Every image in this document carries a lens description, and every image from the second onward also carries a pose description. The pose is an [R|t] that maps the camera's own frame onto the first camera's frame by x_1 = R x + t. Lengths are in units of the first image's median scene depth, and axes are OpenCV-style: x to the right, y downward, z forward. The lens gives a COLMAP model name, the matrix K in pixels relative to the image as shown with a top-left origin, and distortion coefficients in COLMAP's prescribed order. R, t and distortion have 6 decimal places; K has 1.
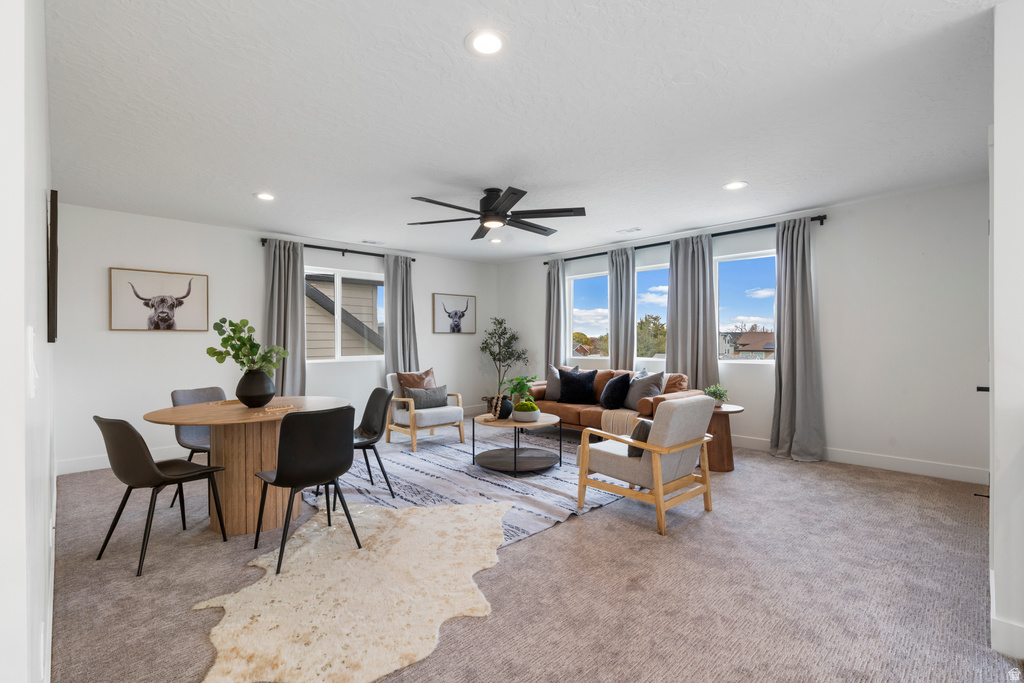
lens RADIAL K [[464.5, 0, 512.0], [0, 464.5, 341.5], [0, 0, 1]] dist [-0.000399, -0.000023]
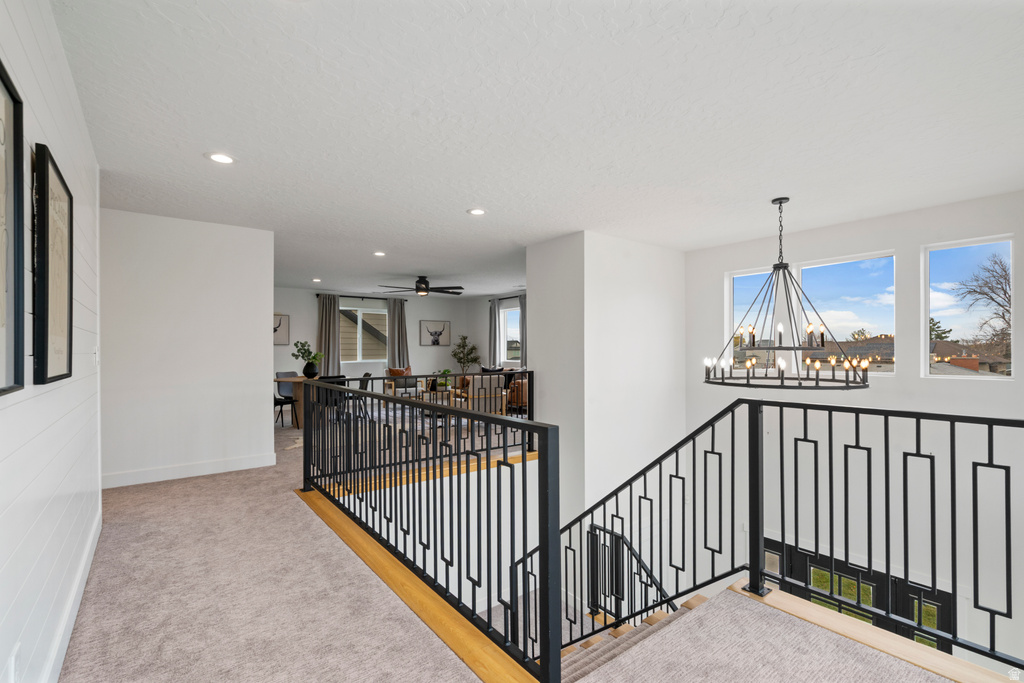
lens RADIAL K [[464.5, 0, 512.0], [0, 464.5, 341.5], [0, 0, 1]] dist [-0.000399, -0.000023]
pose [[0.993895, -0.000652, -0.110326, 0.374160], [-0.001566, 0.999799, -0.020009, -0.000383], [0.110317, 0.020059, 0.993694, -0.636211]]
